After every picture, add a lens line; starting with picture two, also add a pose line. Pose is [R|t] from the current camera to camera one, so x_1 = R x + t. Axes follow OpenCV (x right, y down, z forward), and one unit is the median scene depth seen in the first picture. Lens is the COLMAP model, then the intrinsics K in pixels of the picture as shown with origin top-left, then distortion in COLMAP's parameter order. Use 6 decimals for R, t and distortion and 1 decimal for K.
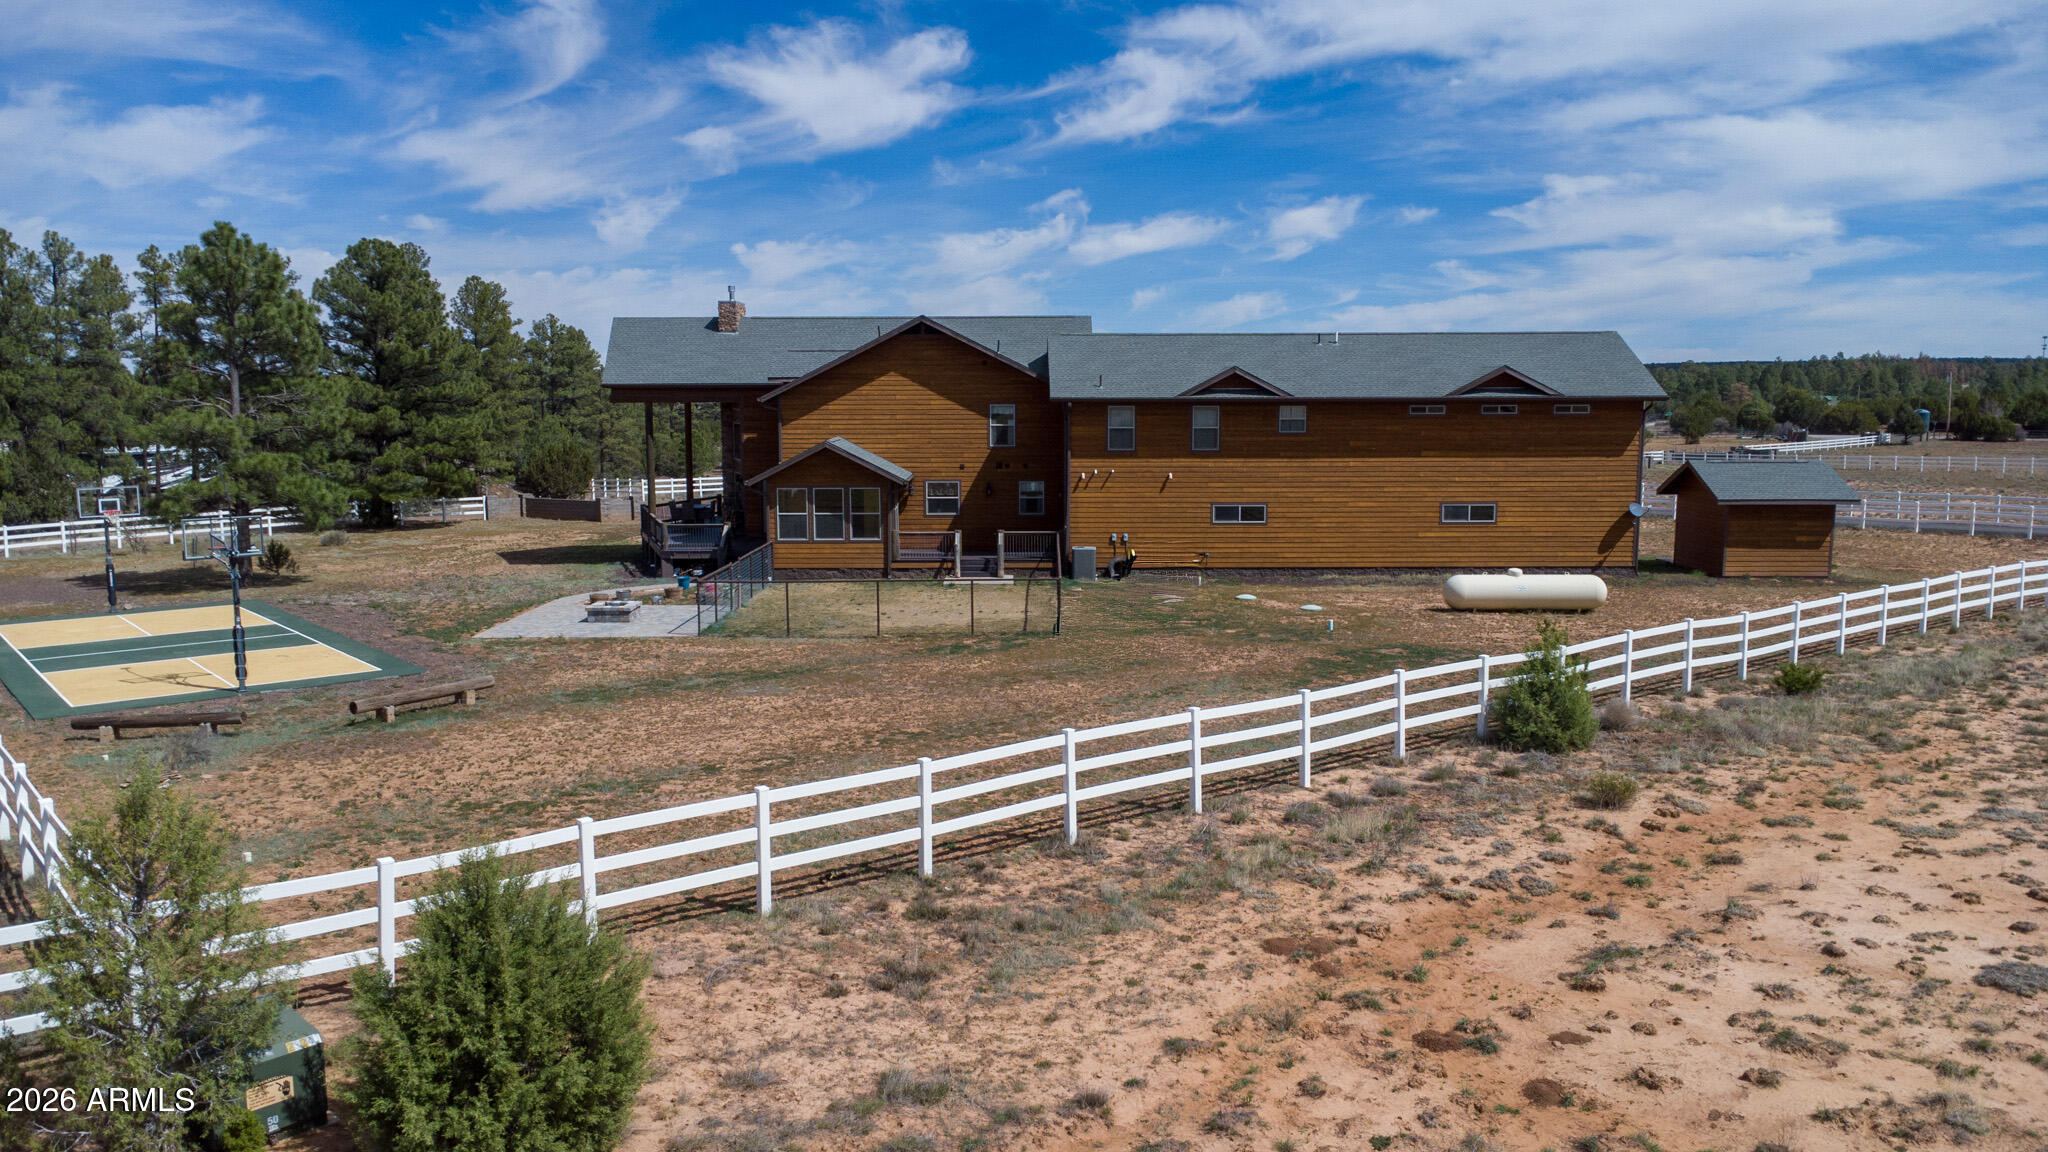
lens RADIAL K [[1495.9, 0, 1024.0], [0, 1495.9, 576.0], [0, 0, 1]] dist [0.008290, 0.002940]
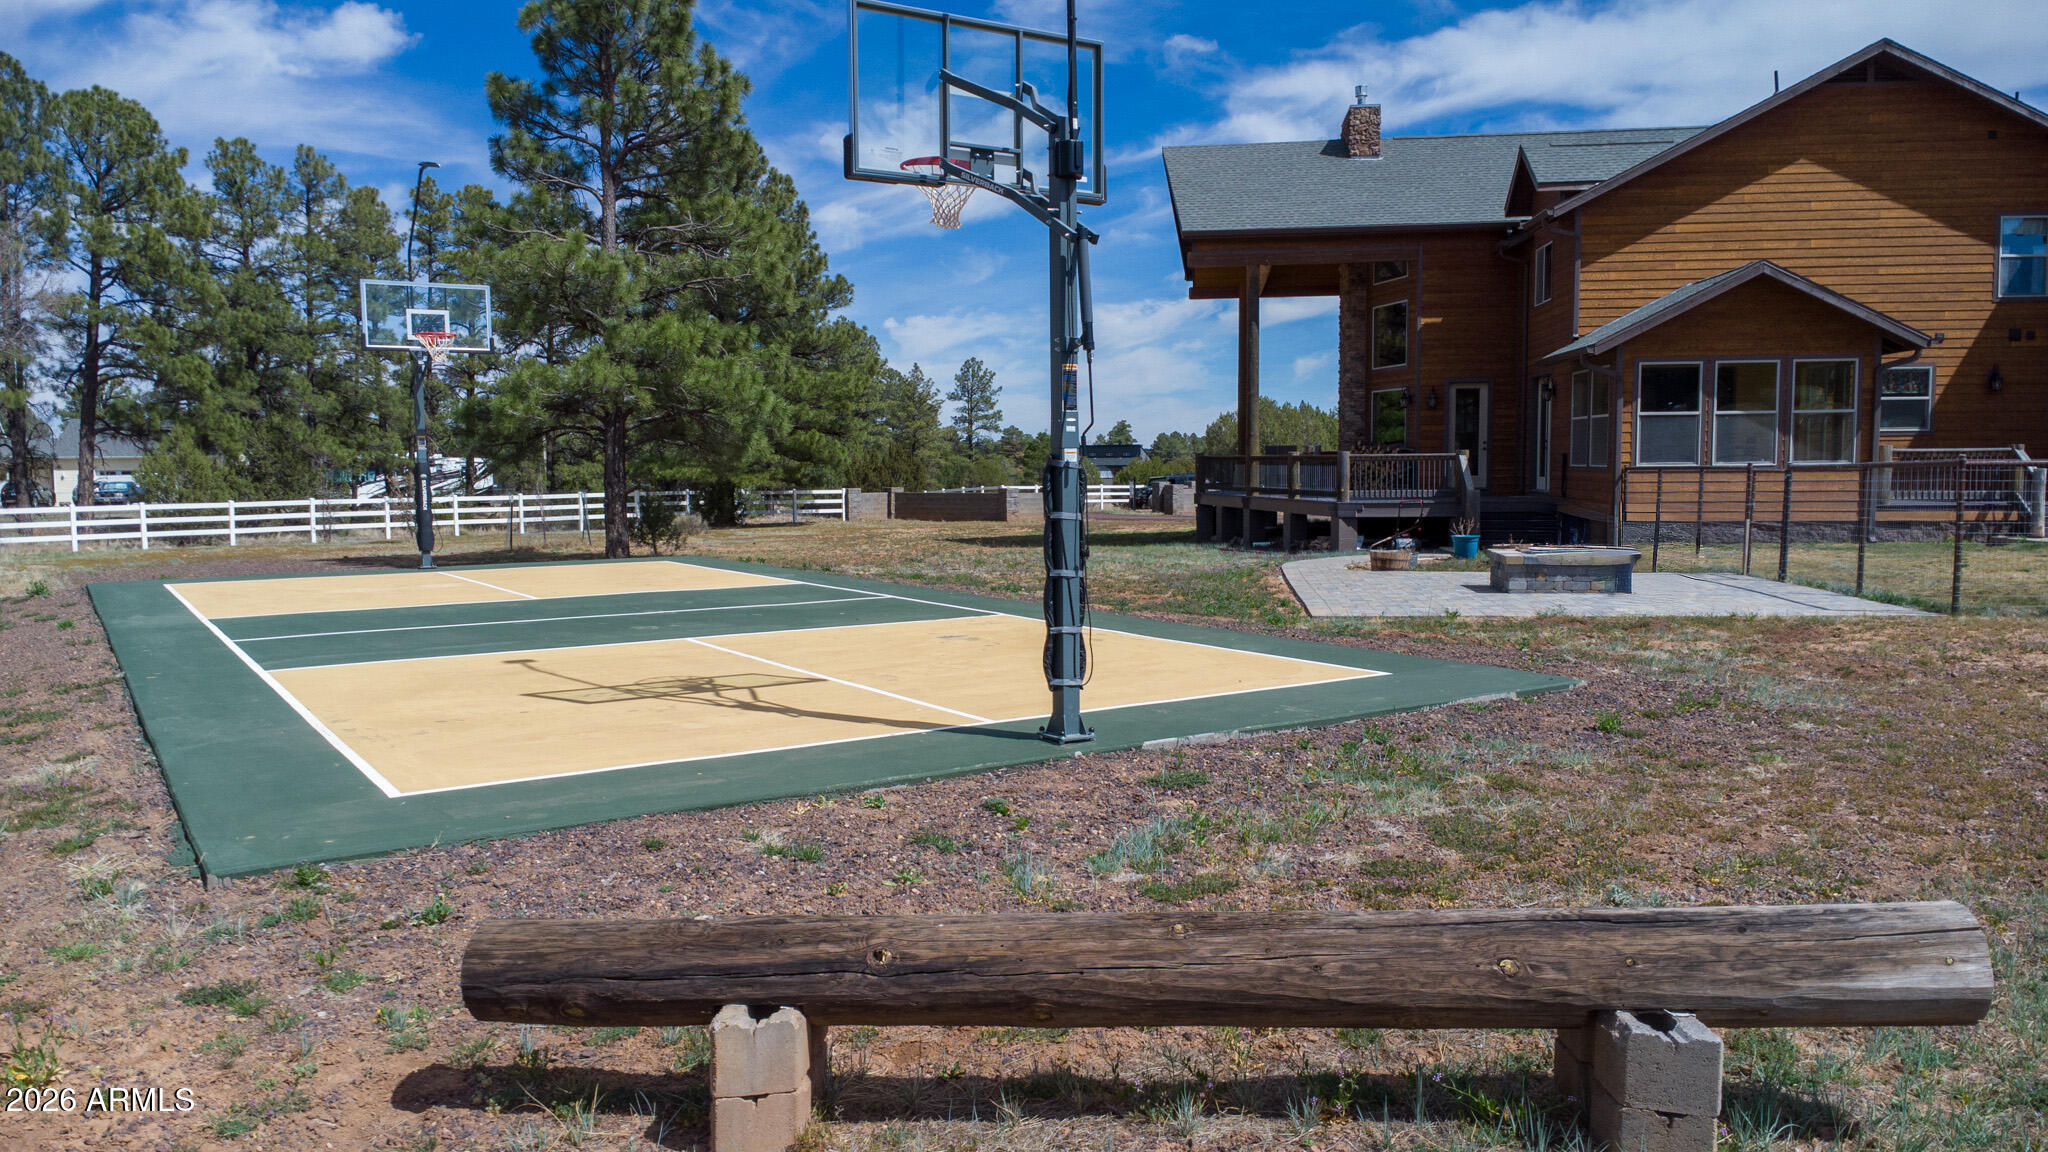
lens RADIAL K [[1468.2, 0, 1024.0], [0, 1468.2, 576.0], [0, 0, 1]] dist [0.073504, 0.000500]
pose [[0.992935, 0.004011, -0.118589, -0.295142], [-0.009682, 0.998834, -0.047289, 0.036988], [0.118262, 0.048103, 0.991817, 0.453743]]
